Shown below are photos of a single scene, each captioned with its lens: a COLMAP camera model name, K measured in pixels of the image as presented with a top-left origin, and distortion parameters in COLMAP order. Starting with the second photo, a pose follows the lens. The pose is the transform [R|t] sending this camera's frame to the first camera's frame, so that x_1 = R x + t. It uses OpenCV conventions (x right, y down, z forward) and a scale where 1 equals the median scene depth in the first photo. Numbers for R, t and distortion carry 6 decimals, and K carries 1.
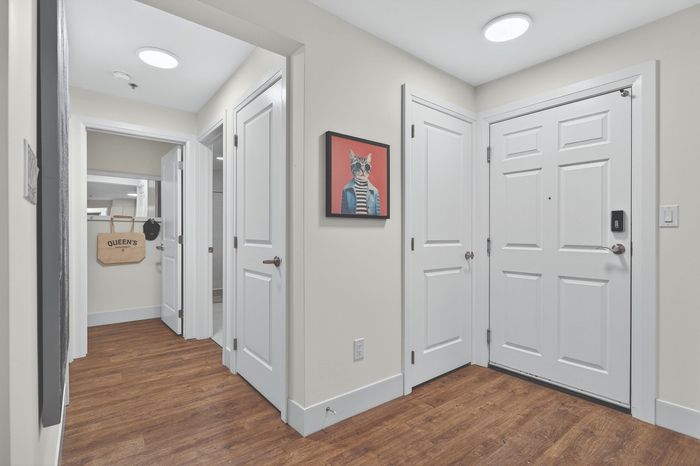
lens RADIAL K [[337.5, 0, 342.2], [0, 337.5, 232.6], [0, 0, 1]] dist [0.004222, 0.001109]
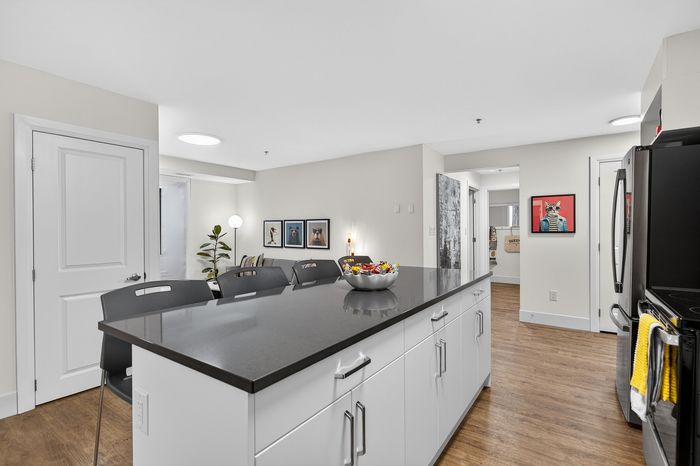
lens RADIAL K [[337.5, 0, 342.2], [0, 337.5, 232.6], [0, 0, 1]] dist [0.004222, 0.001109]
pose [[0.278982, 0.001463, -0.960295, 1.515058], [0.012013, 0.999915, 0.005013, -0.063839], [0.960221, -0.012934, 0.278941, -0.744667]]
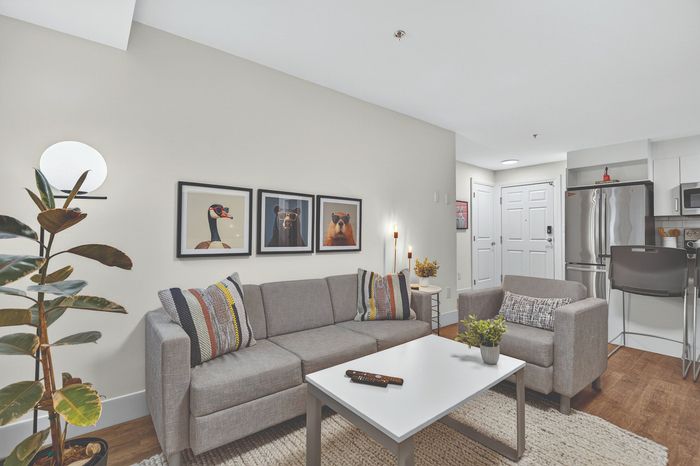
lens RADIAL K [[337.5, 0, 342.2], [0, 337.5, 232.6], [0, 0, 1]] dist [0.004222, 0.001109]
pose [[0.999066, -0.002299, 0.043138, -0.928689], [0.002388, 0.999995, -0.002012, -0.008883], [-0.043133, 0.002113, 0.999067, -1.564696]]
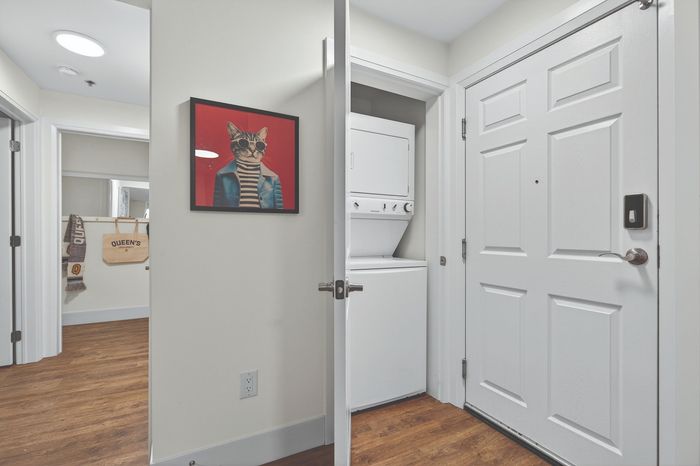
lens RADIAL K [[315.0, 0, 350.0], [0, 315.0, 233.0], [0, 0, 1]] dist [0.002898, 0.000605]
pose [[0.983643, -0.002260, -0.180116, 0.364371], [0.001713, 0.999993, -0.003188, 0.005486], [0.180122, 0.002828, 0.983640, 0.303453]]
